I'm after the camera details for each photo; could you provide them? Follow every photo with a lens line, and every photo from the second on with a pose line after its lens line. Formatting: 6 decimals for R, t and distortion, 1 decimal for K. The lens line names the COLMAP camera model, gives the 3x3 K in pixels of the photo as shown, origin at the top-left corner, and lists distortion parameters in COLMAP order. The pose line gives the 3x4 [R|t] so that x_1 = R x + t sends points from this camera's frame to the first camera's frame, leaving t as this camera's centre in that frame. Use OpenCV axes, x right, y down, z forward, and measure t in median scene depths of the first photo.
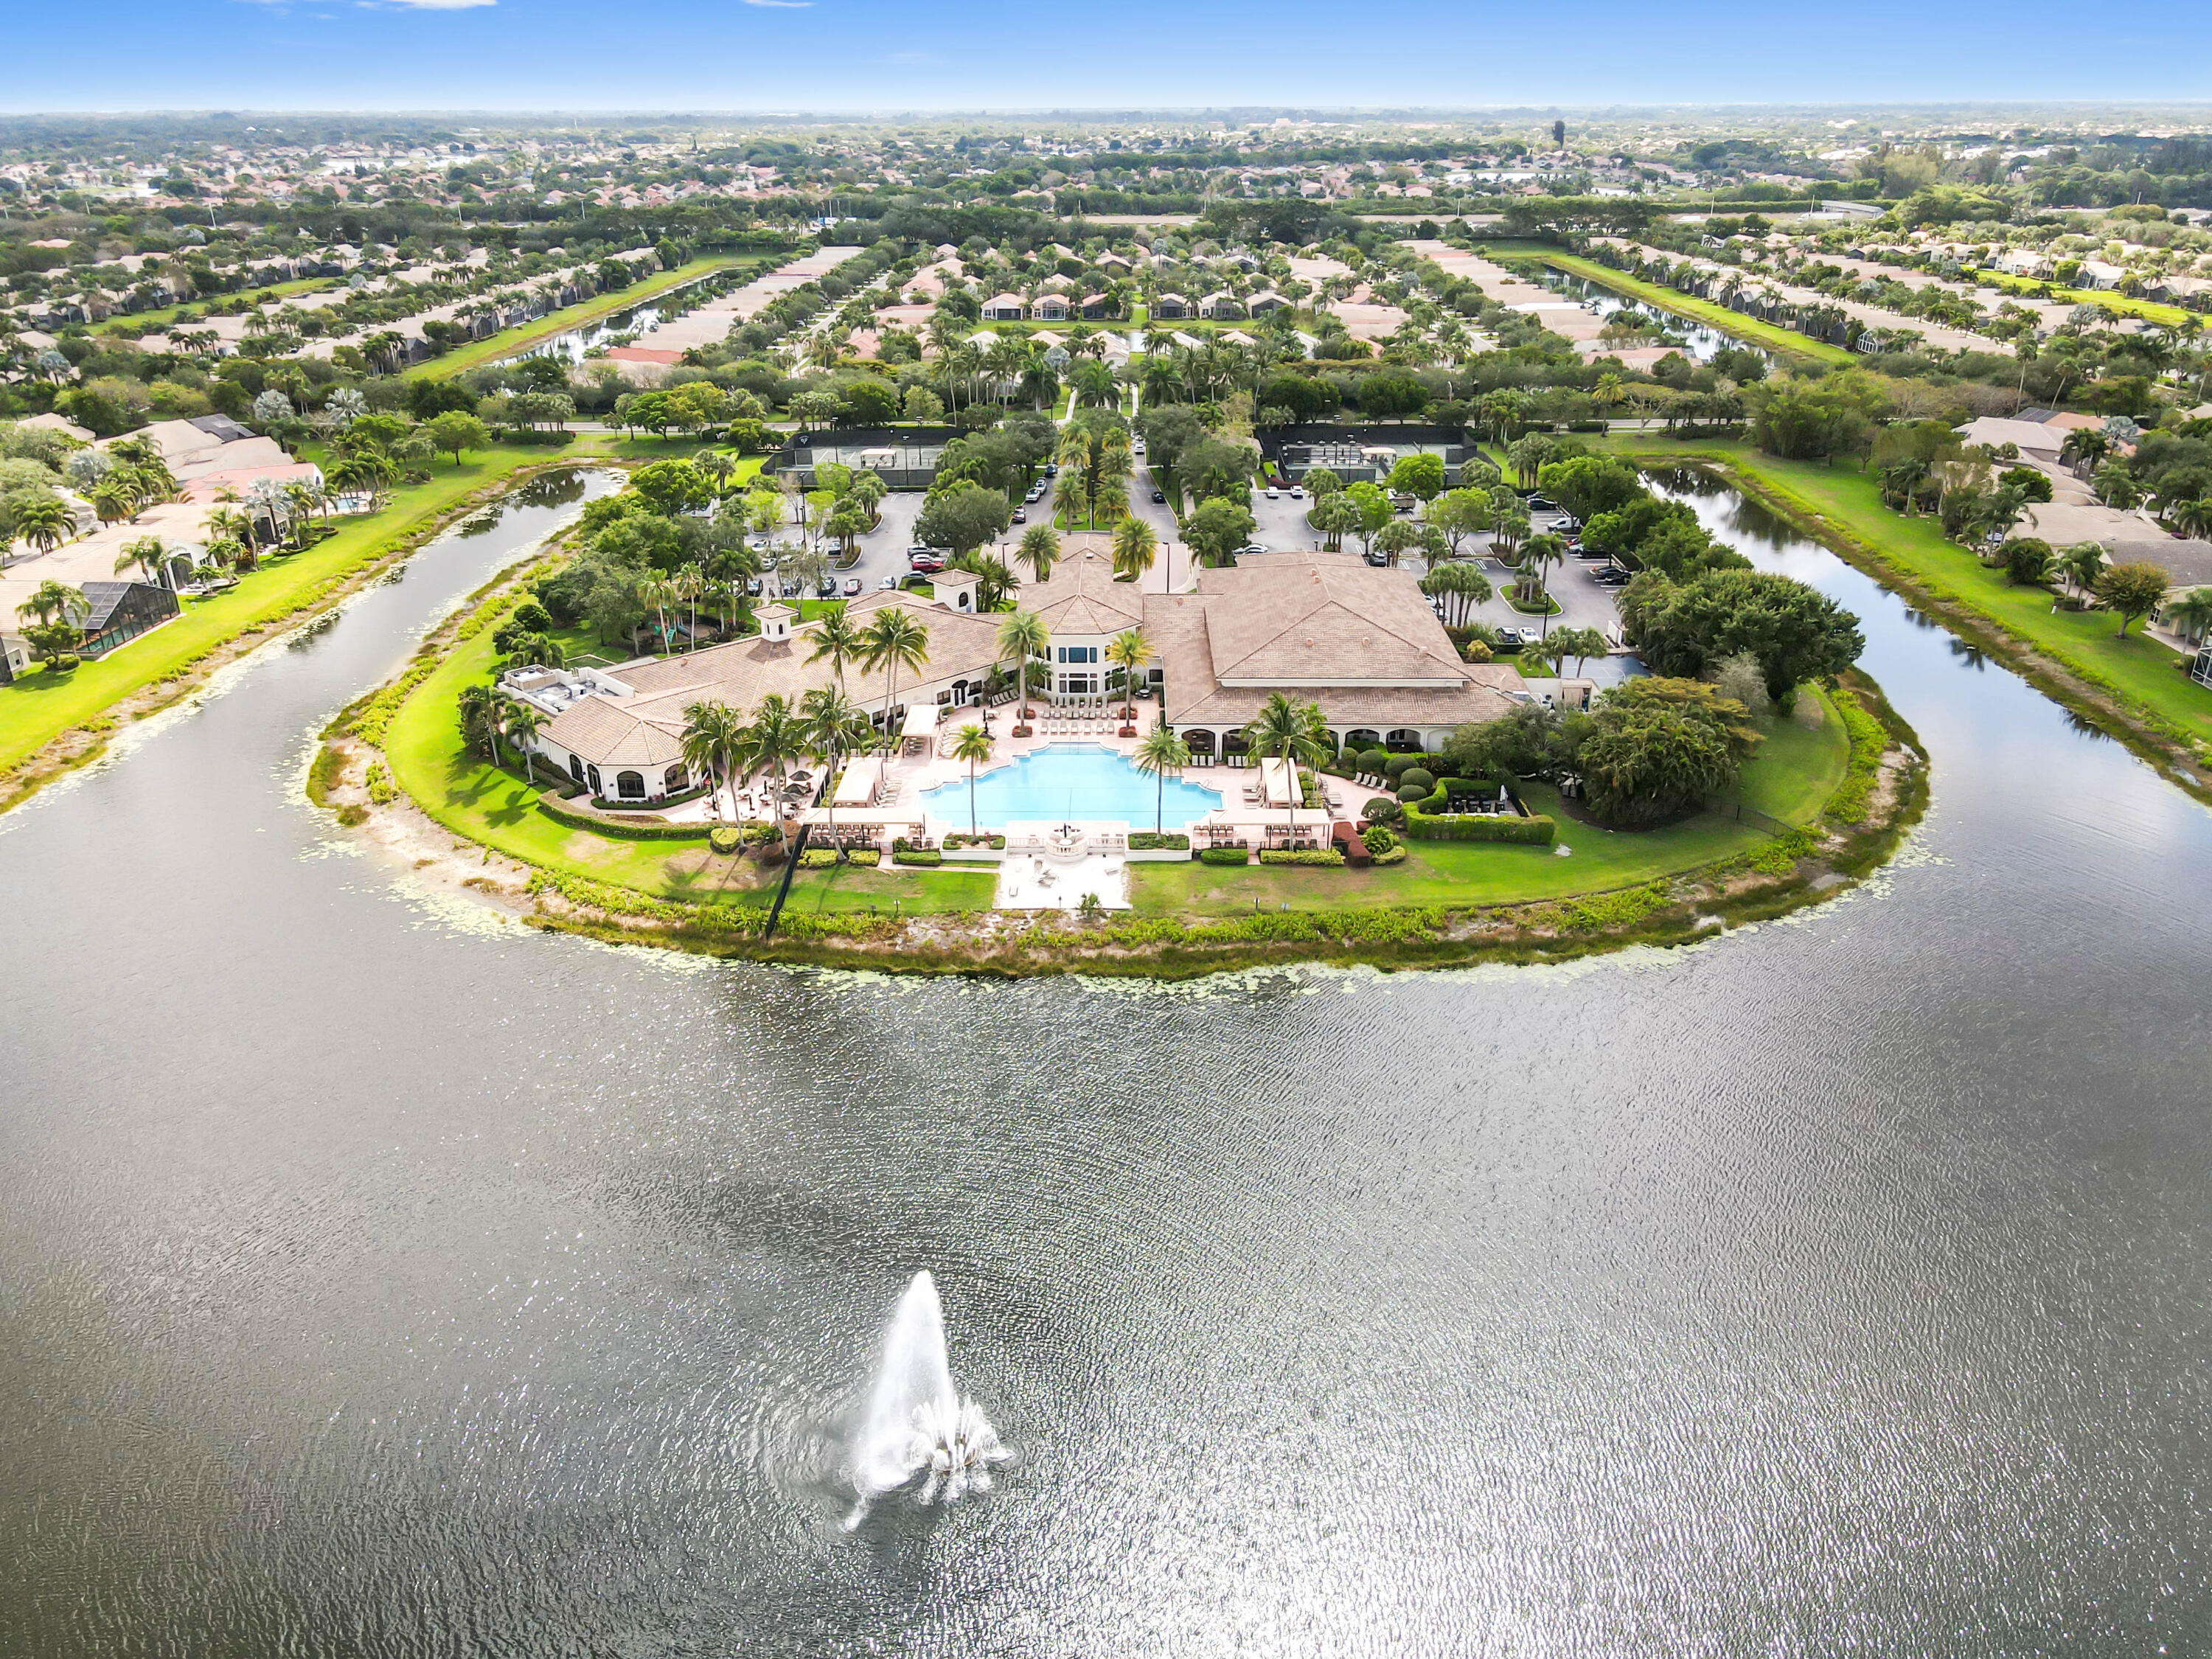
lens RADIAL K [[1578.8, 0, 1106.0], [0, 1578.8, 829.5], [0, 0, 1]] dist [-0.011098, 0.038076]
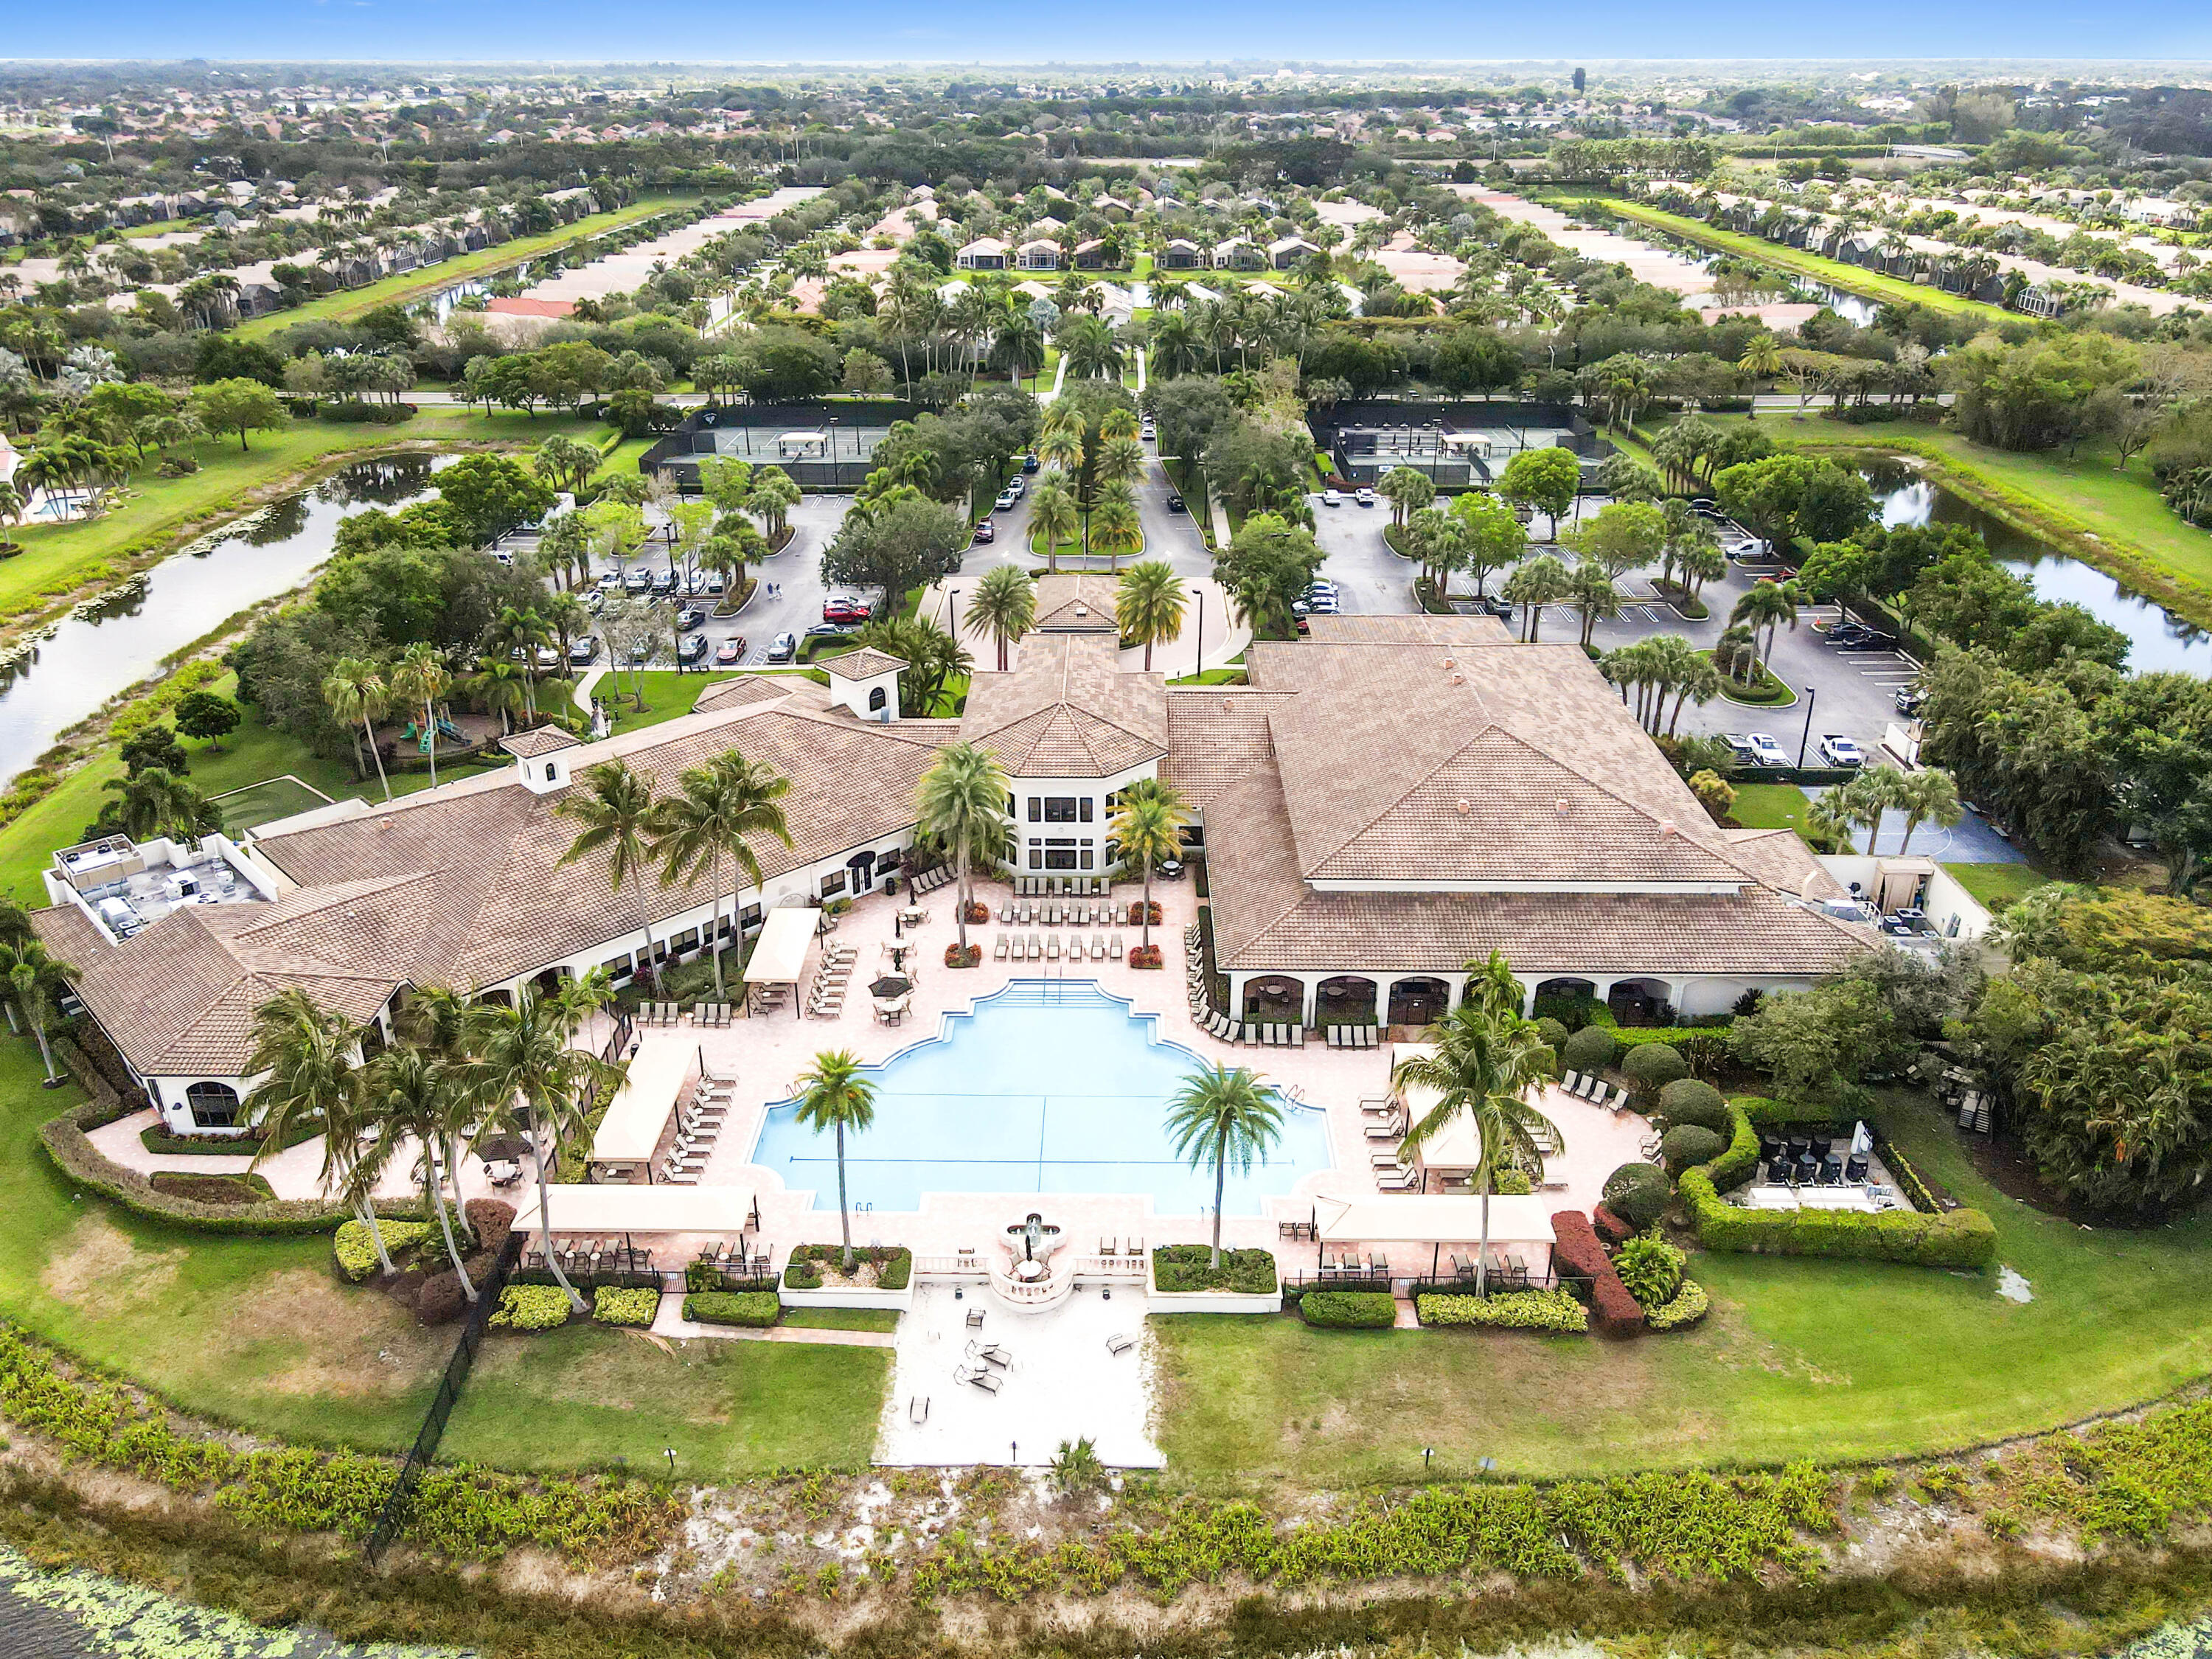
lens RADIAL K [[1585.7, 0, 1106.0], [0, 1585.7, 829.5], [0, 0, 1]] dist [0.004927, 0.006745]
pose [[0.999985, 0.003779, 0.004074, -0.001794], [-0.003866, 0.999763, 0.021444, -0.067516], [-0.003992, -0.021460, 0.999762, 0.234550]]
